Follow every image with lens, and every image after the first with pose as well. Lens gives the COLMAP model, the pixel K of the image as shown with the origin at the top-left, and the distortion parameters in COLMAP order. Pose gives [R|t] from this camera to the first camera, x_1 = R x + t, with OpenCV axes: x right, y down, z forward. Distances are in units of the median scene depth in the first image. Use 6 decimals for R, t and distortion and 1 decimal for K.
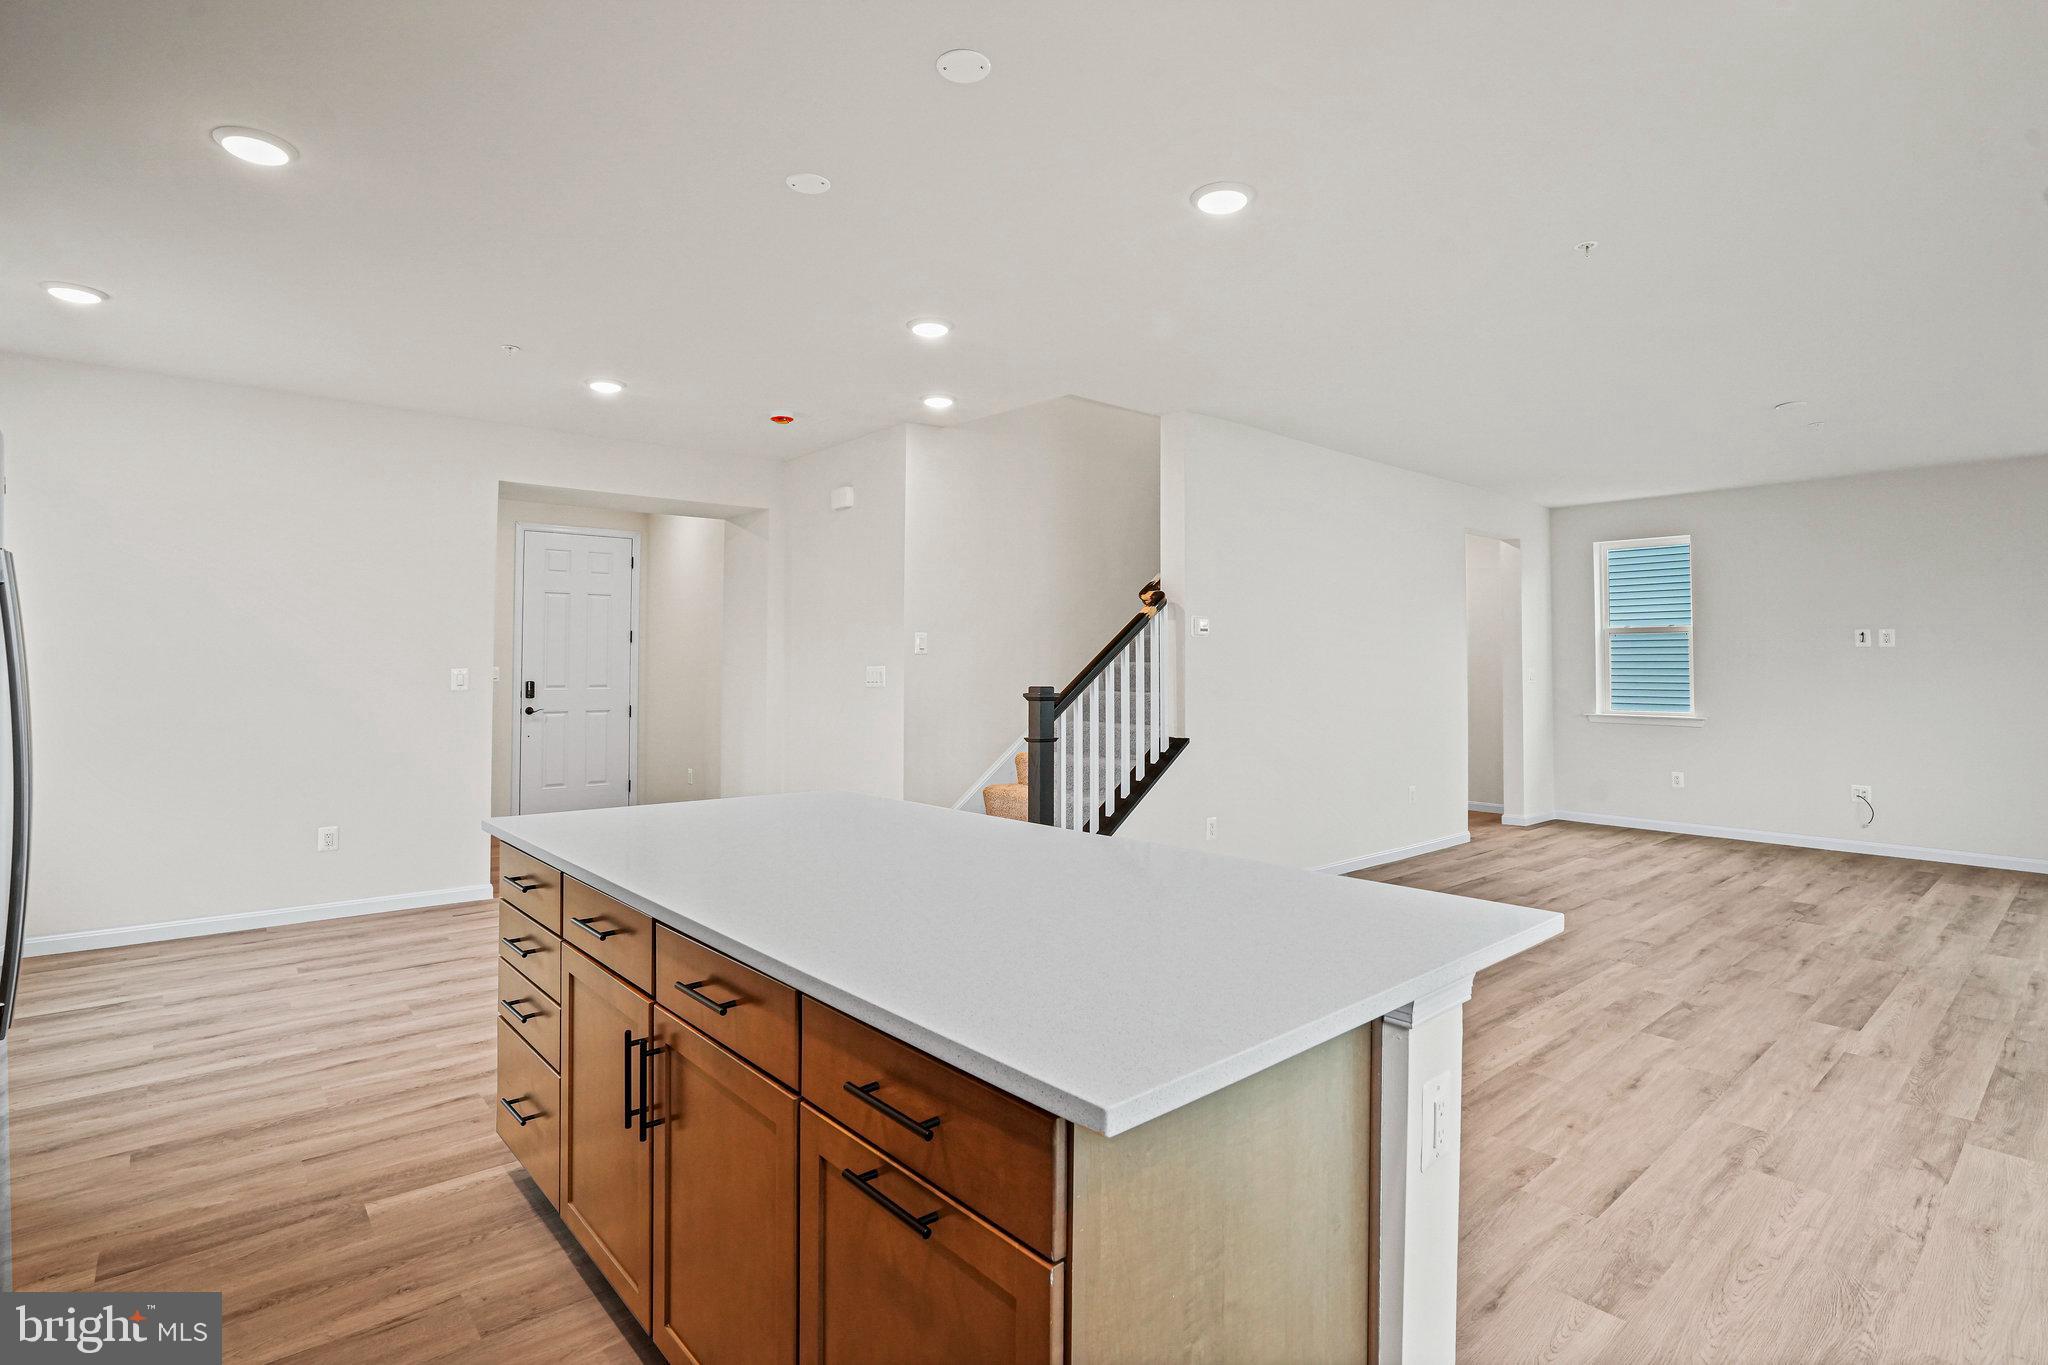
lens RADIAL K [[988.1, 0, 1006.6], [0, 988.1, 640.4], [0, 0, 1]] dist [-0.044295, 0.015108]
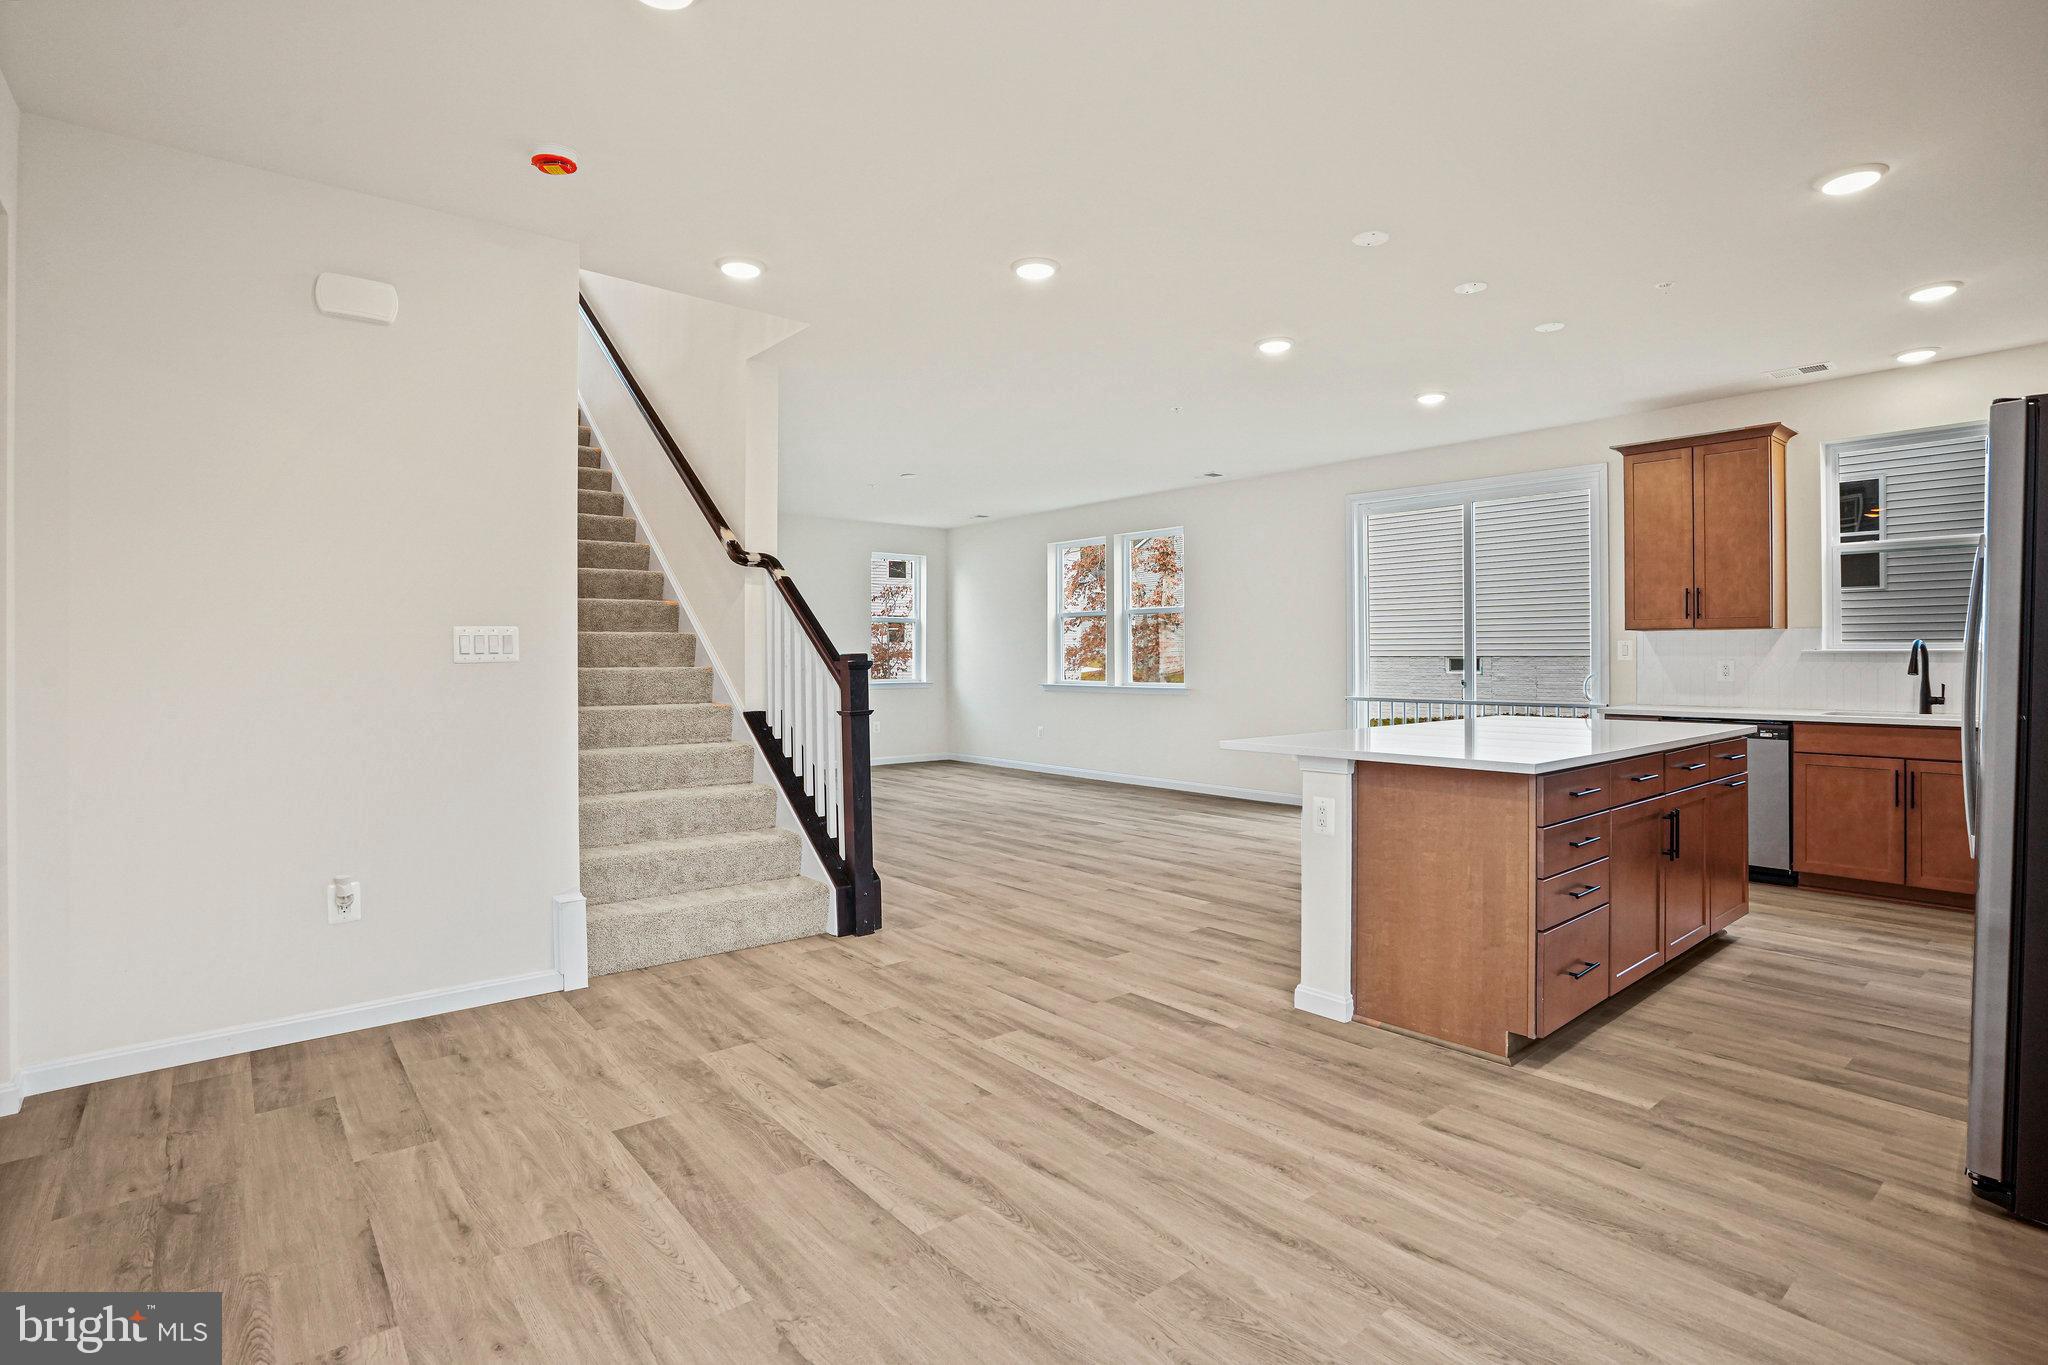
lens RADIAL K [[987.4, 0, 1035.6], [0, 987.4, 653.1], [0, 0, 1]] dist [-0.031834, 0.012583]
pose [[0.016808, 0.000106, 0.999859, -1.693134], [-0.030727, 0.999528, 0.000411, 0.078491], [-0.999386, -0.030730, 0.016803, 1.604545]]
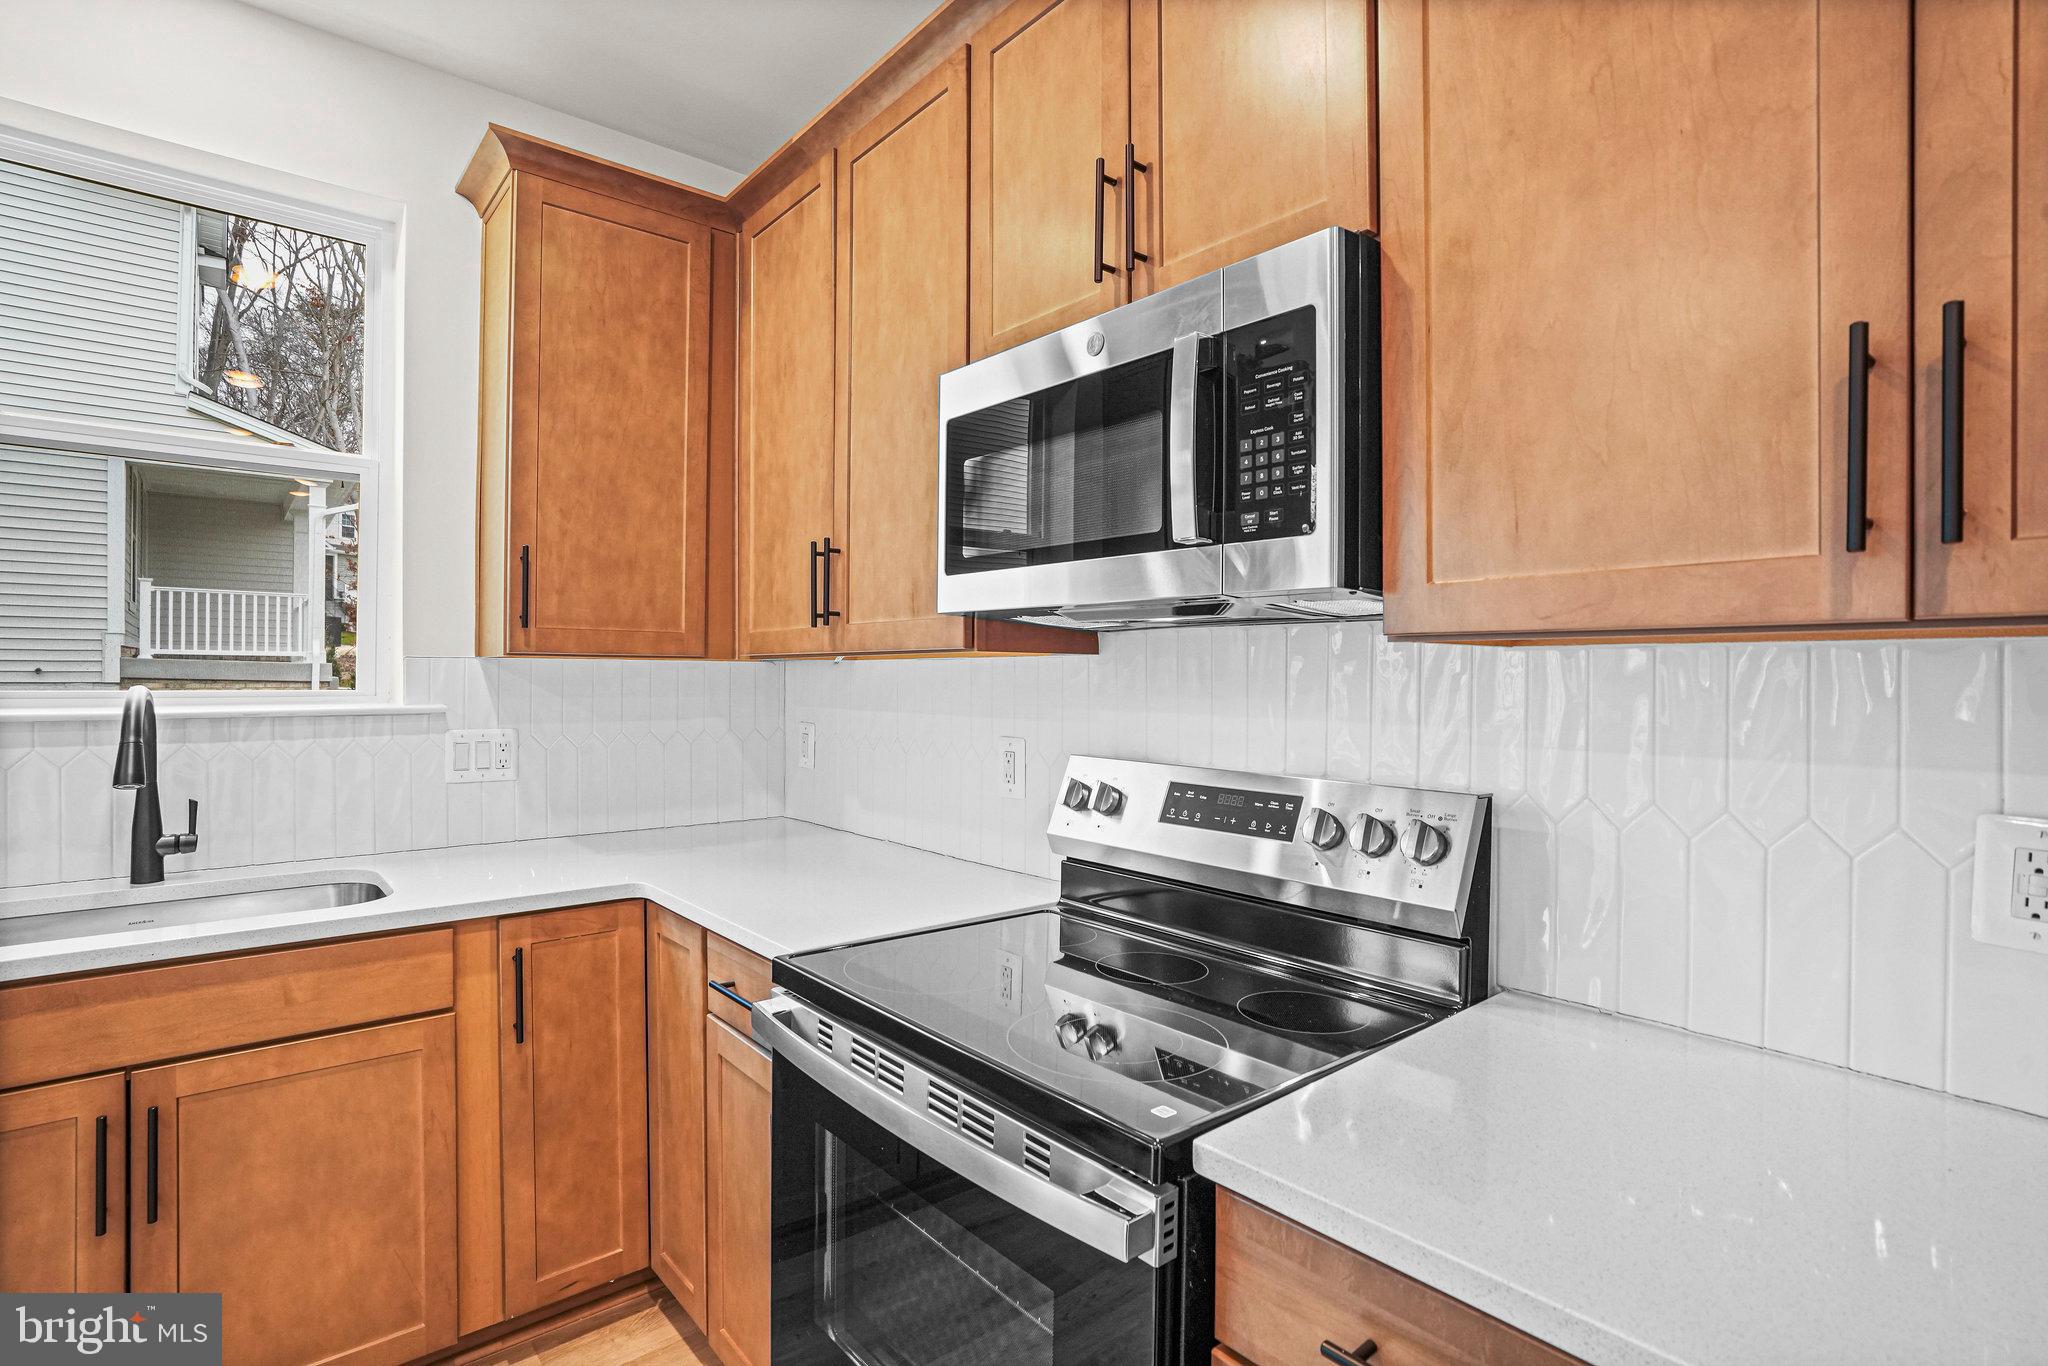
lens RADIAL K [[988.1, 0, 1019.0], [0, 988.1, 671.4], [0, 0, 1]] dist [-0.044295, 0.015108]
pose [[-0.999854, -0.009087, 0.014458, -0.315832], [-0.009611, 0.999285, -0.036559, 0.002795], [-0.014116, -0.036693, -0.999227, 0.517445]]
